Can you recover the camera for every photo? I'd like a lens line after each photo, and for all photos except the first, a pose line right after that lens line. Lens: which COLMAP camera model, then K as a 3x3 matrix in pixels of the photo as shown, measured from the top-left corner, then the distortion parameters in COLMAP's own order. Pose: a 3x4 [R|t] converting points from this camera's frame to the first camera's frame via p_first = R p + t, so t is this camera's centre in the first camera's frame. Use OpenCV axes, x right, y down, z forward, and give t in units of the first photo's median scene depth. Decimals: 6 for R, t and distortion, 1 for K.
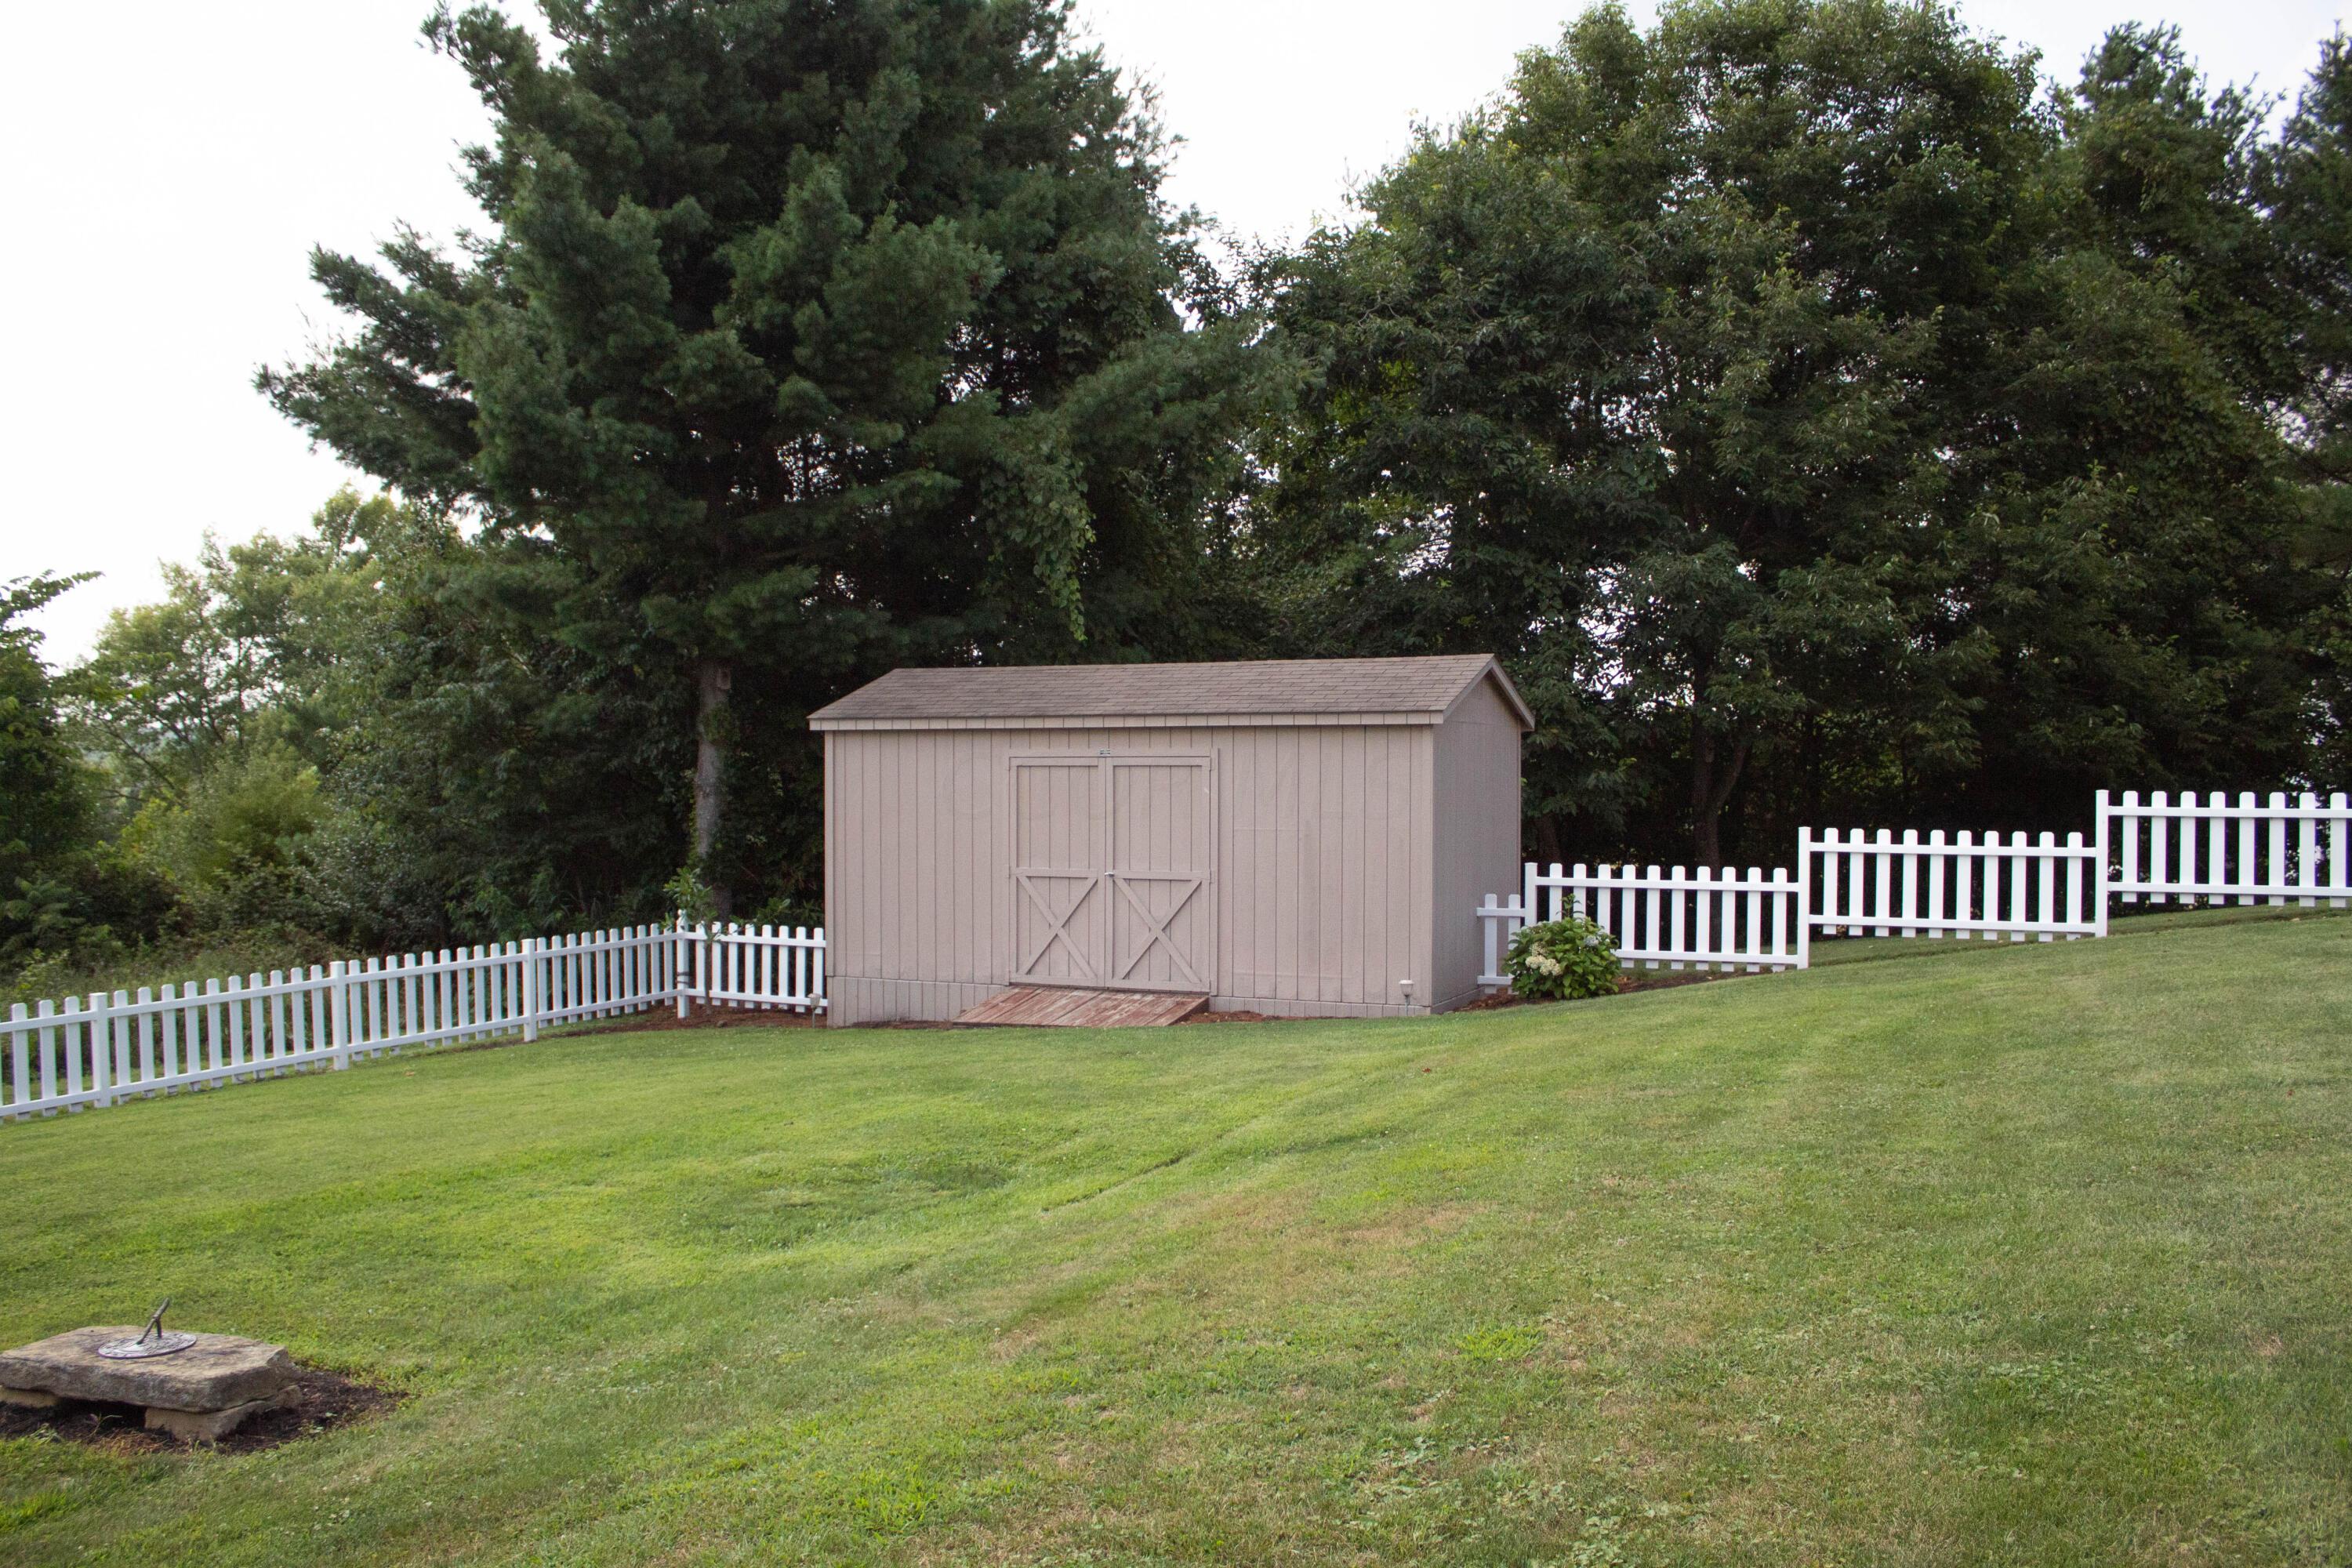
lens RADIAL K [[1895.9, 0, 1178.1], [0, 1895.9, 831.8], [0, 0, 1]] dist [-0.136000, 0.134393]
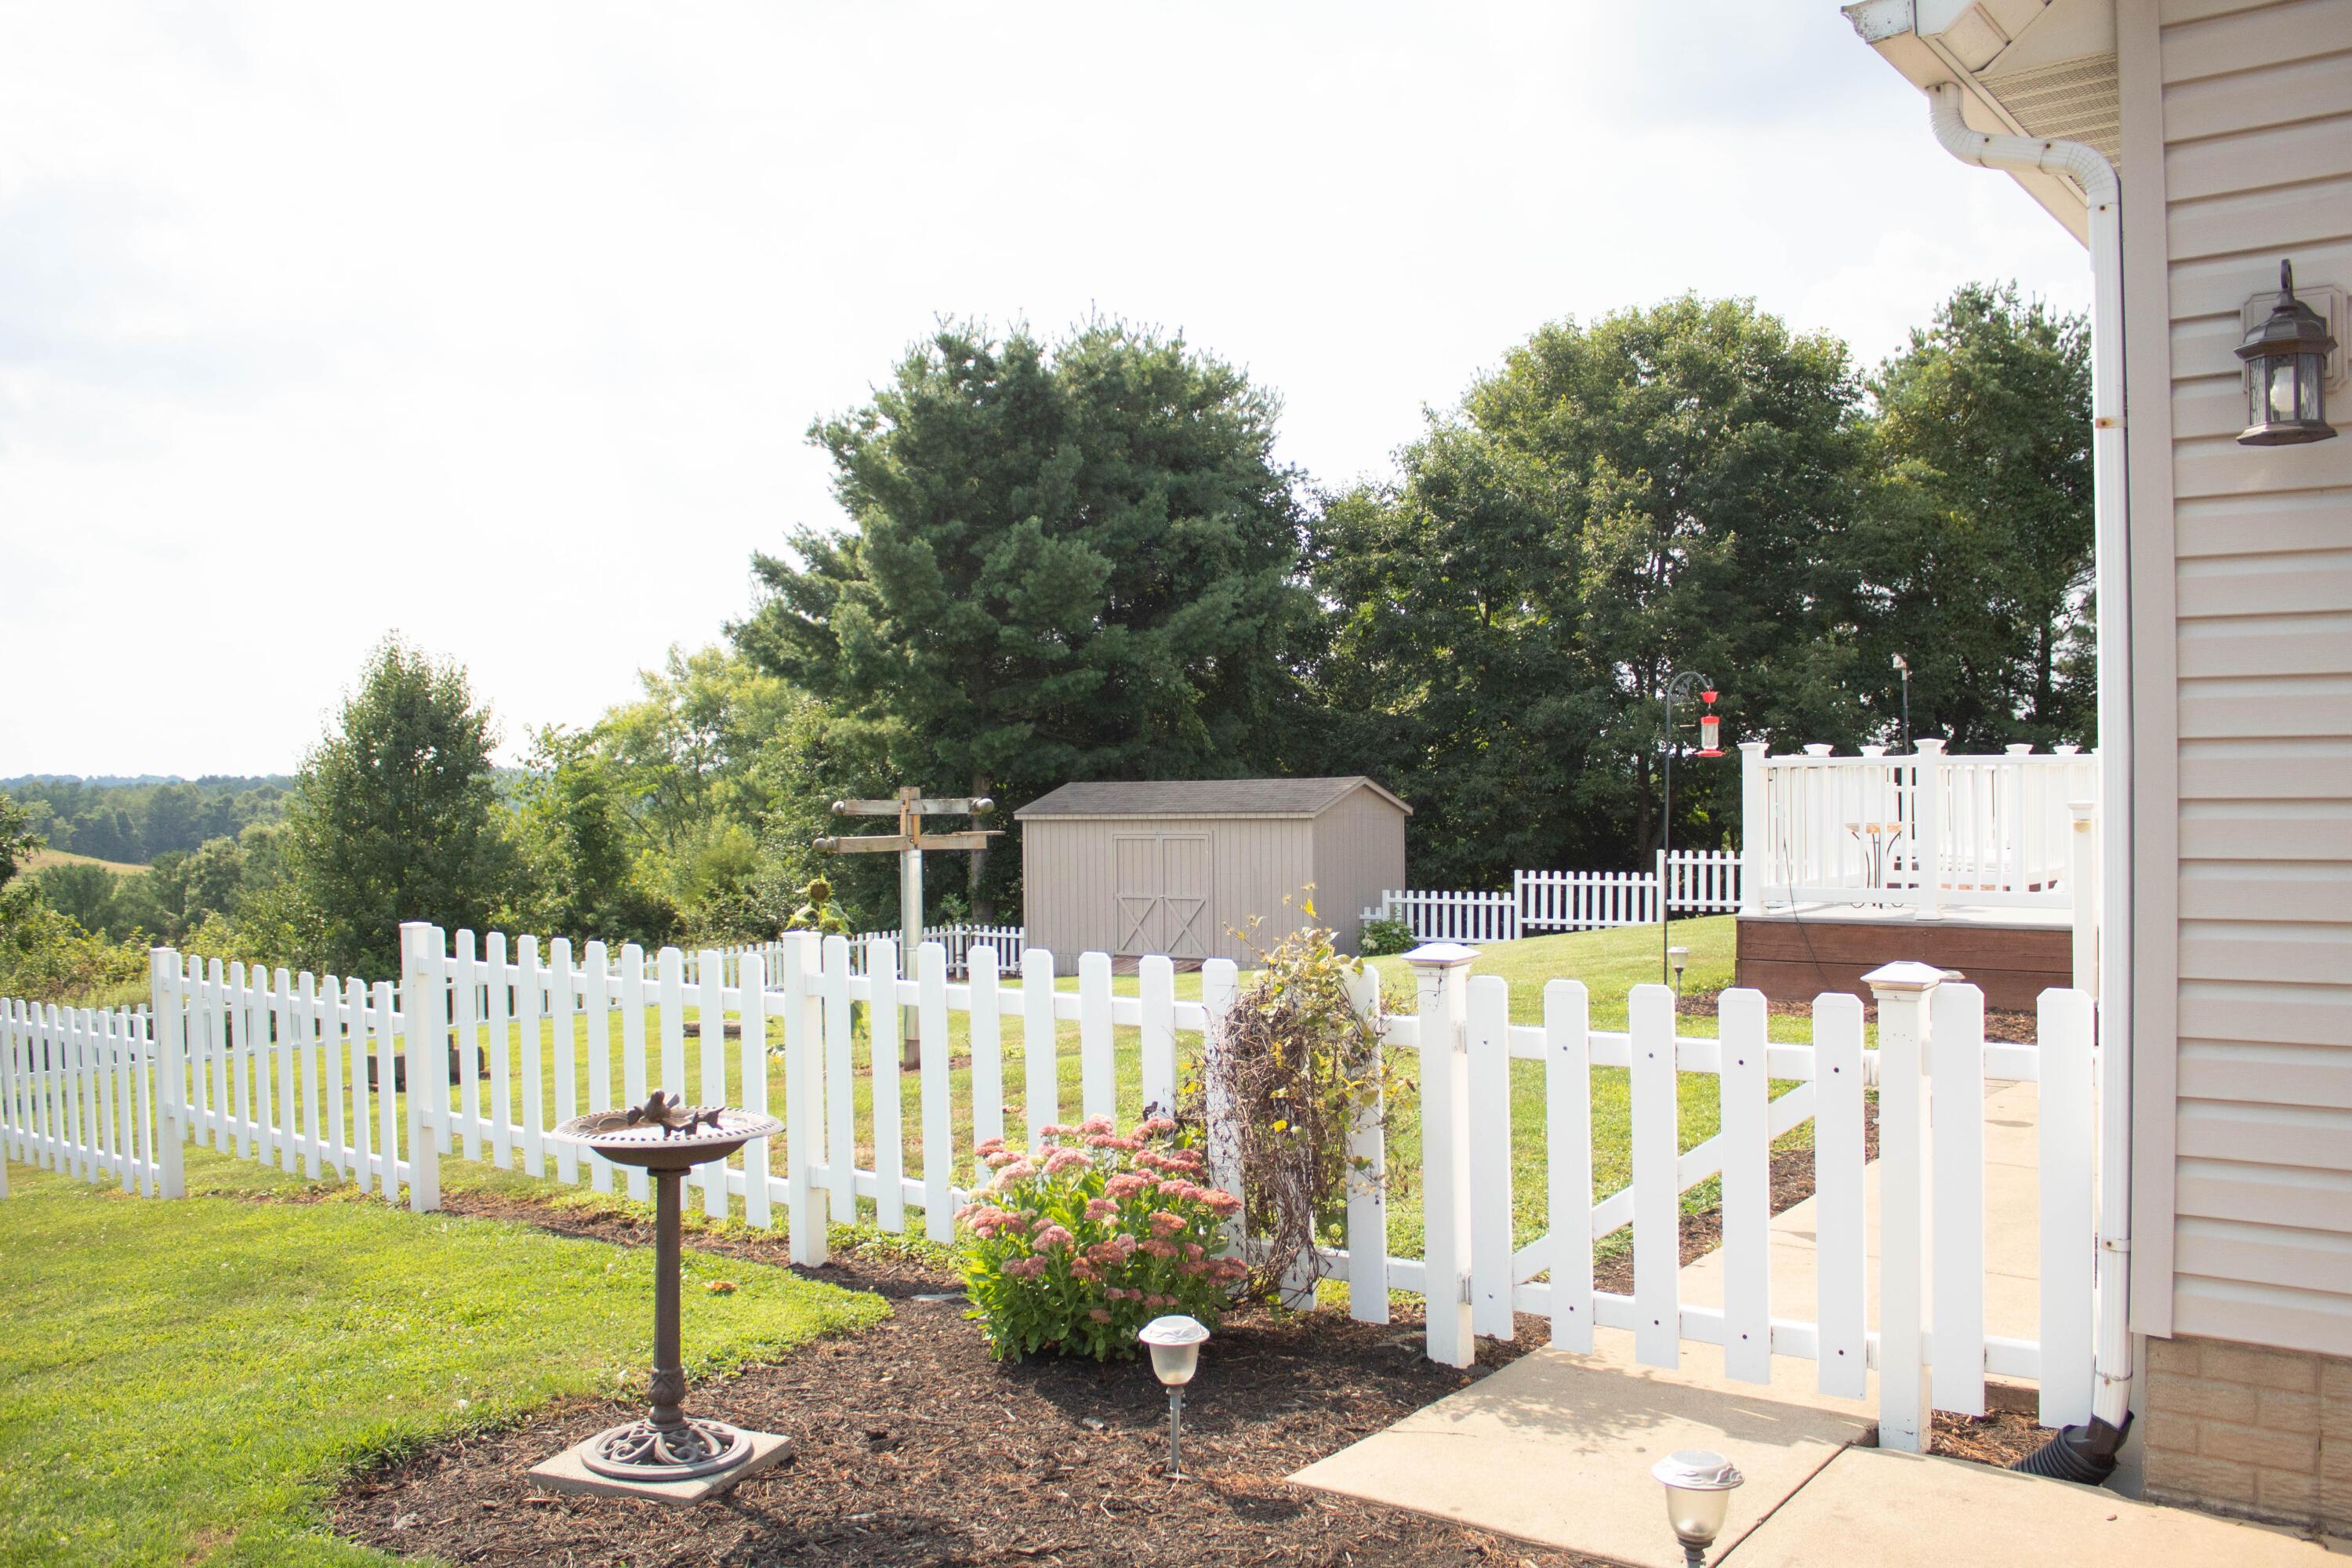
lens RADIAL K [[1951.0, 0, 1176.0], [0, 1951.0, 784.0], [0, 0, 1]] dist [-0.169532, 0.141053]
pose [[0.977372, -0.013608, -0.211091, 0.318996], [0.005069, 0.999149, -0.040939, -0.008372], [0.211469, 0.038943, 0.976609, -0.734844]]
